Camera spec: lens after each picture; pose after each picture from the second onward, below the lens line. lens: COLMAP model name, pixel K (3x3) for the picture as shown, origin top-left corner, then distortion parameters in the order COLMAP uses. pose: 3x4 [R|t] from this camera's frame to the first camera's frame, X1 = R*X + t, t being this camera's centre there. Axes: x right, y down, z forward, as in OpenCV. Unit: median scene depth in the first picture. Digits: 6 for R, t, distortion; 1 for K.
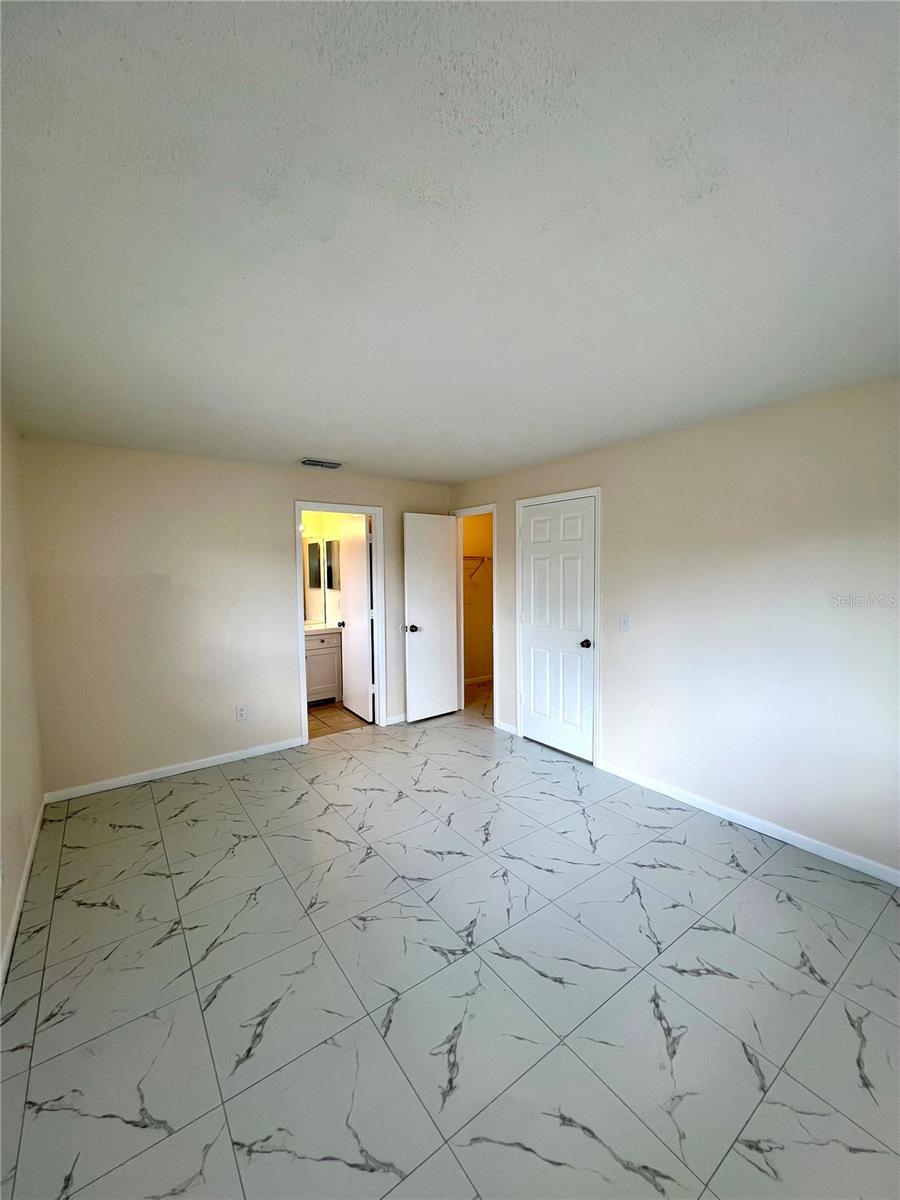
lens RADIAL K [[480.0, 0, 450.4], [0, 480.0, 597.4], [0, 0, 1]] dist [-0.003389, 0.000402]
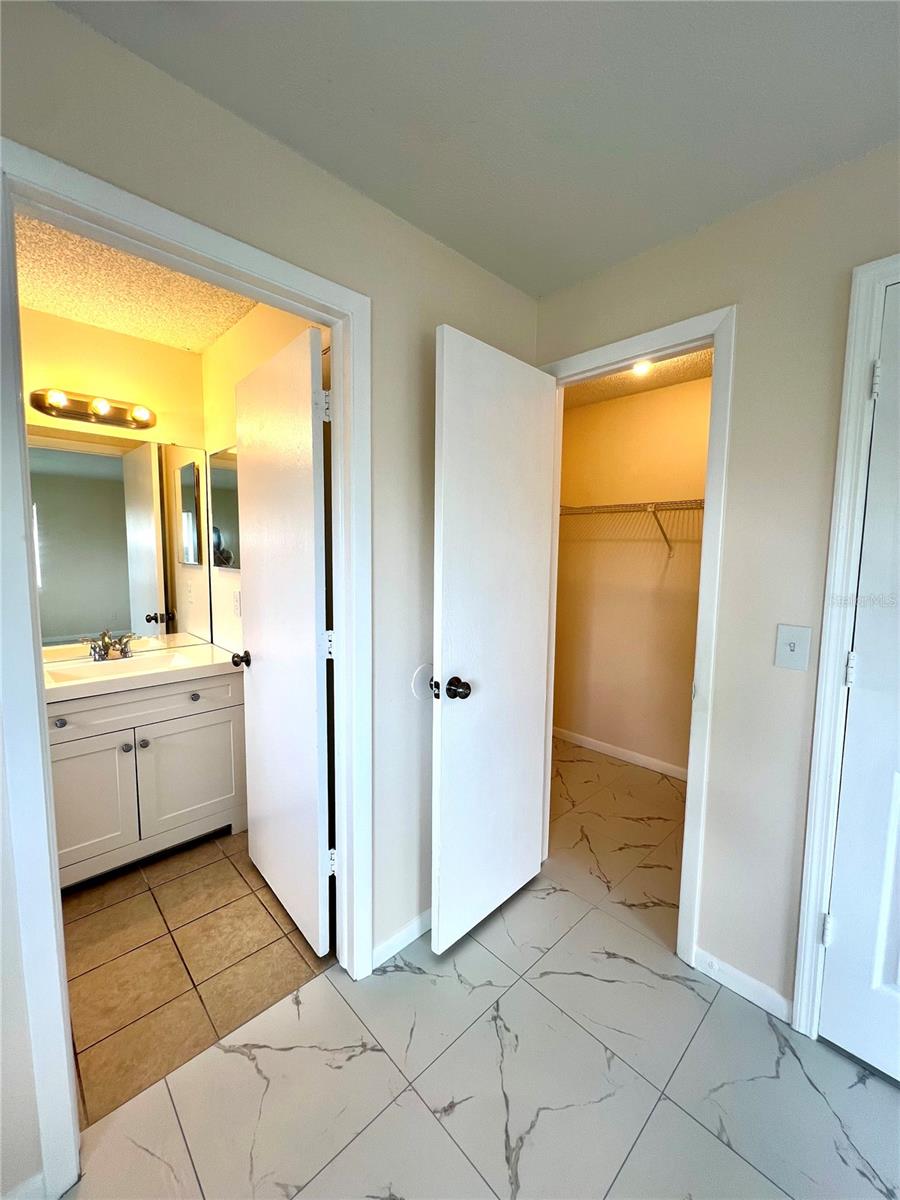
lens RADIAL K [[480.0, 0, 449.5], [0, 480.0, 597.6], [0, 0, 1]] dist [-0.003389, 0.000402]
pose [[0.991732, 0.008376, 0.128055, -0.123895], [-0.013472, 0.999149, 0.038981, -0.010476], [-0.127620, -0.040384, 0.991001, 0.663312]]
